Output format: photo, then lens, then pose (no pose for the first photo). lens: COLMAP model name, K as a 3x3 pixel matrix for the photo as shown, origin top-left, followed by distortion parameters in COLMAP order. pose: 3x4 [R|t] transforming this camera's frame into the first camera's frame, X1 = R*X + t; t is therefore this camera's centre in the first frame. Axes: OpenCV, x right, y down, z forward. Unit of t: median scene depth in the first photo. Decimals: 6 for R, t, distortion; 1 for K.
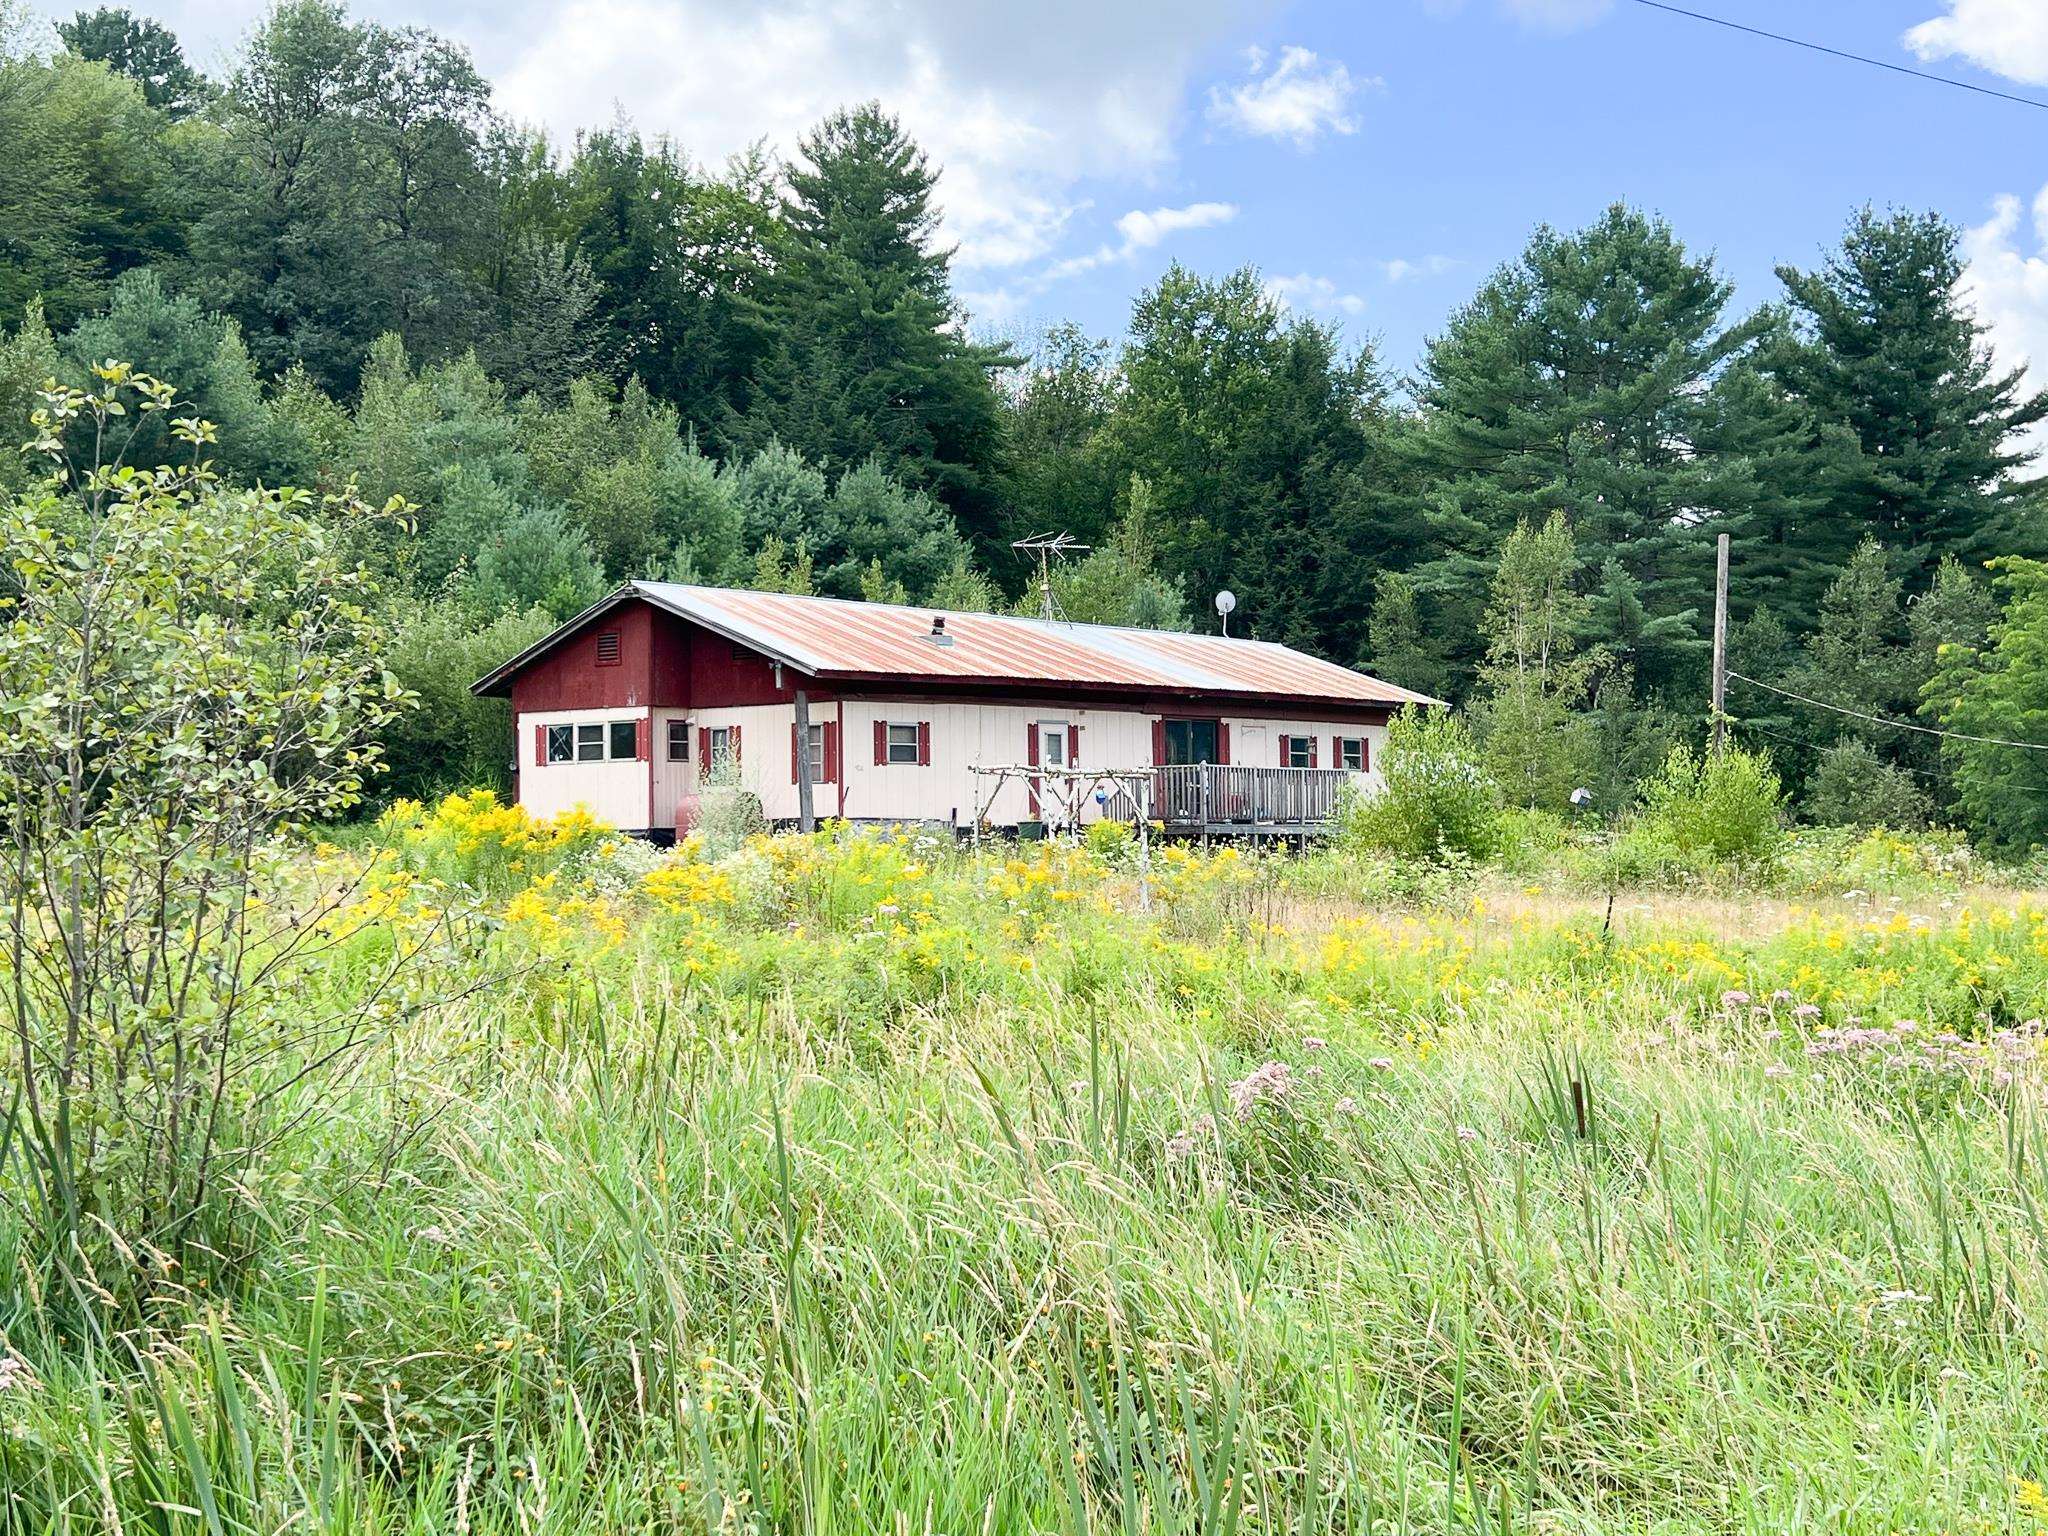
lens RADIAL K [[2288.1, 0, 1024.0], [0, 2288.1, 768.0], [0, 0, 1]] dist [0.175604, -0.418347]
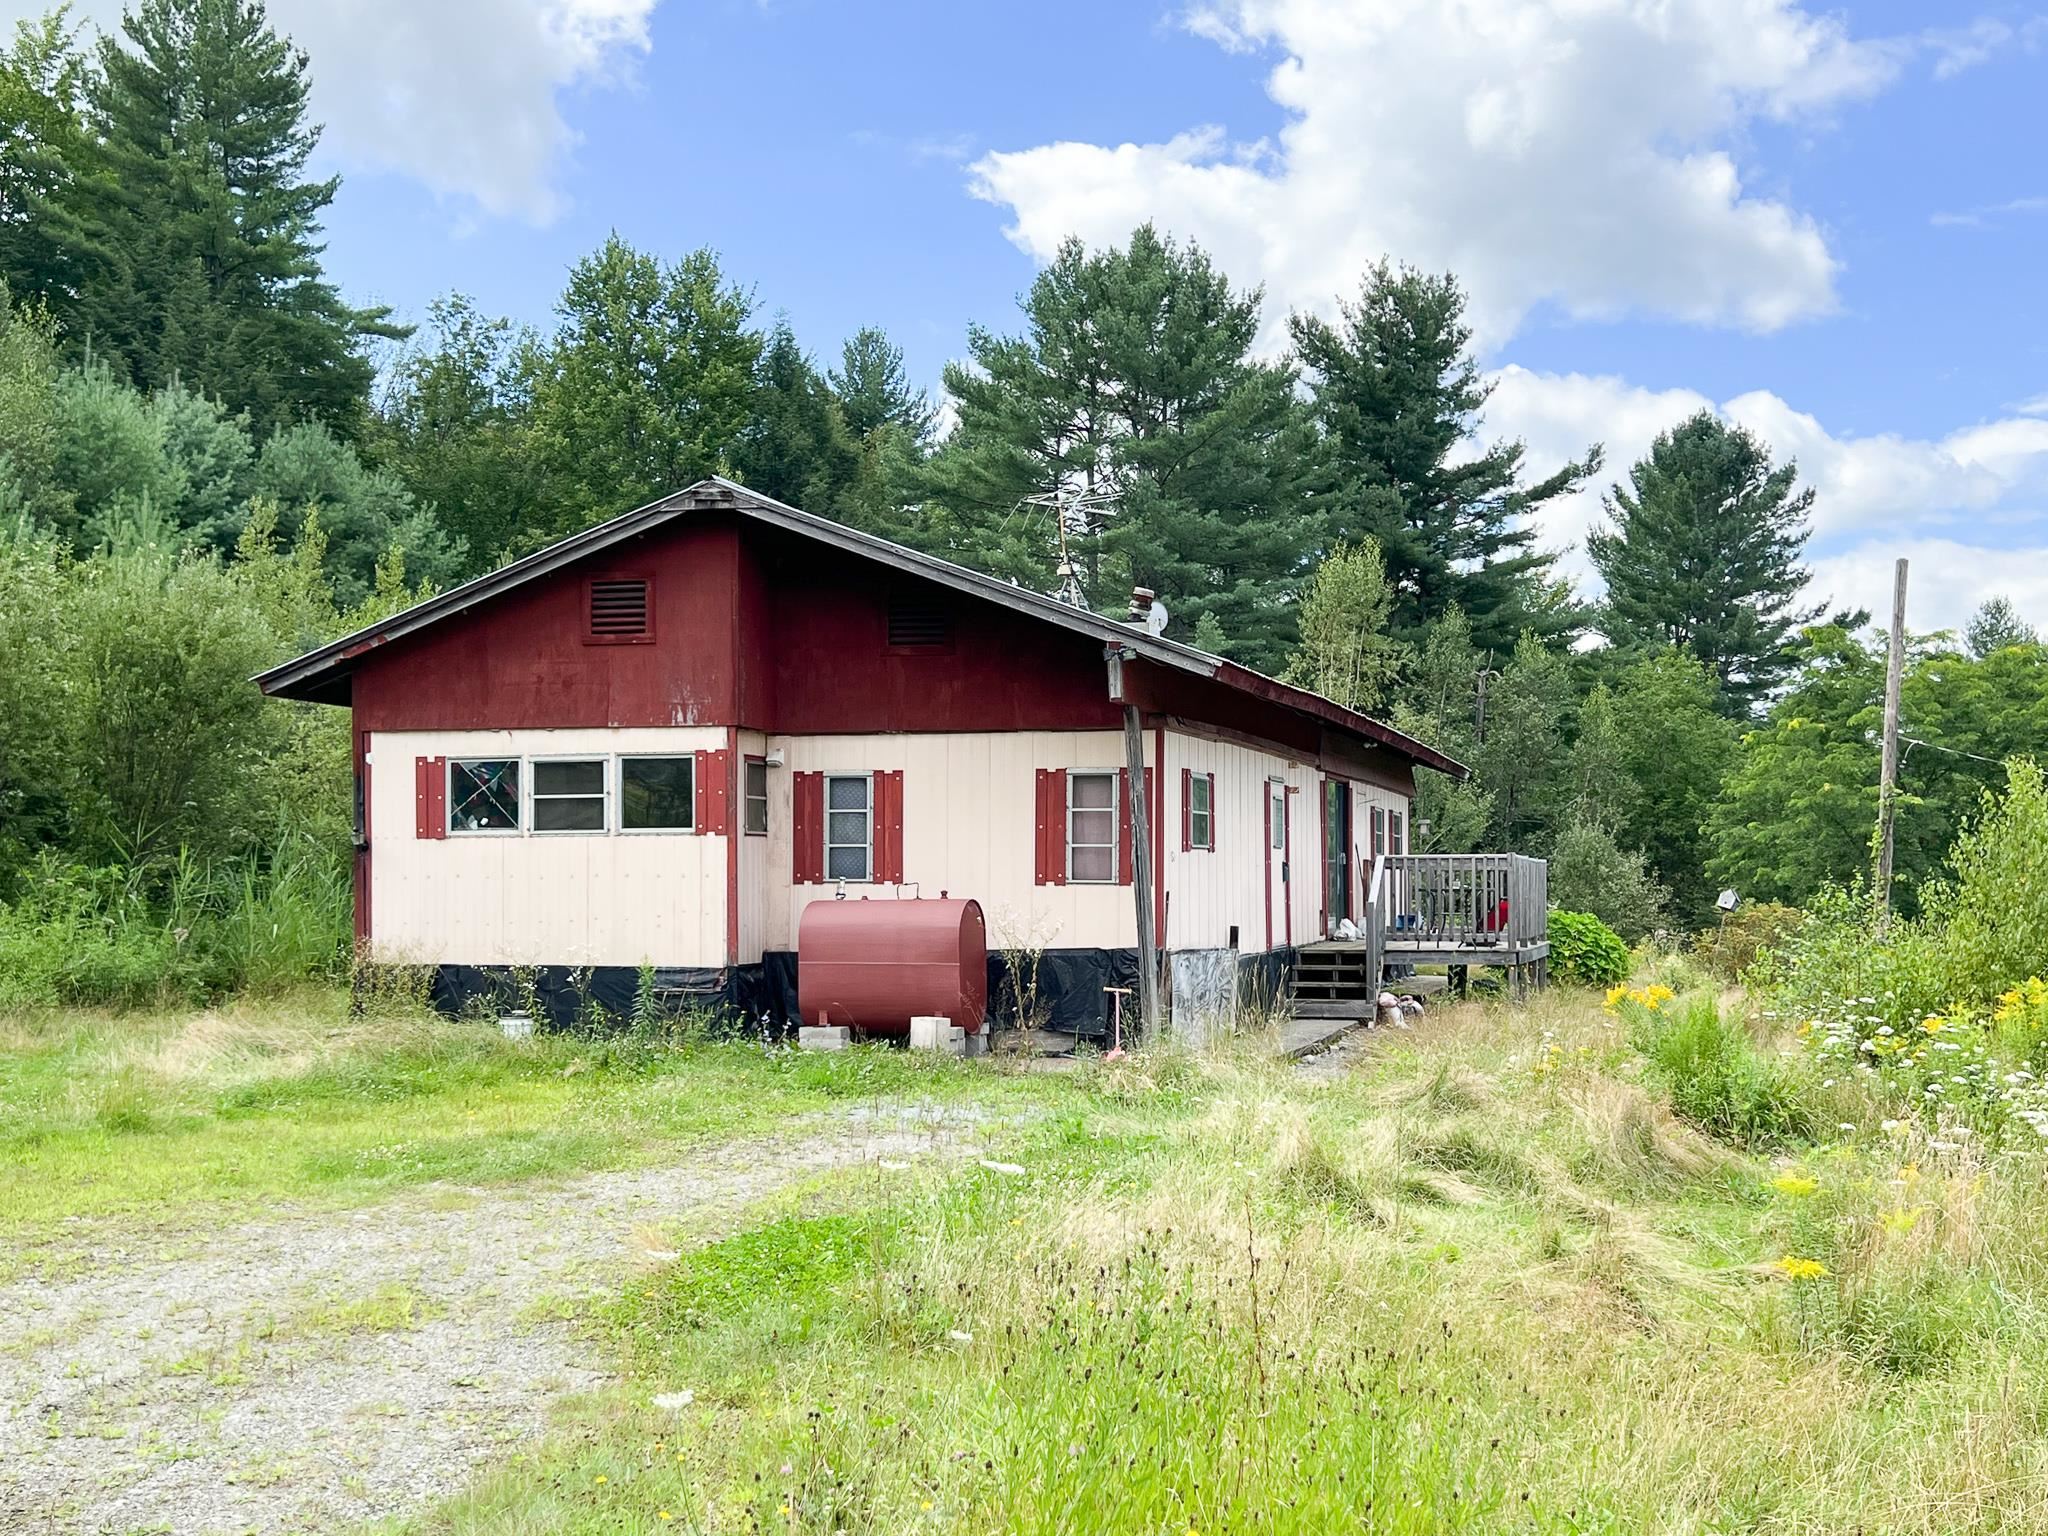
lens RADIAL K [[2172.6, 0, 988.6], [0, 2172.6, 815.0], [0, 0, 1]] dist [0.098519, -0.150793]
pose [[0.918200, 0.022545, 0.395475, -0.140412], [-0.019648, 0.999742, -0.011375, -0.001424], [-0.395629, 0.002674, 0.918406, 0.250036]]
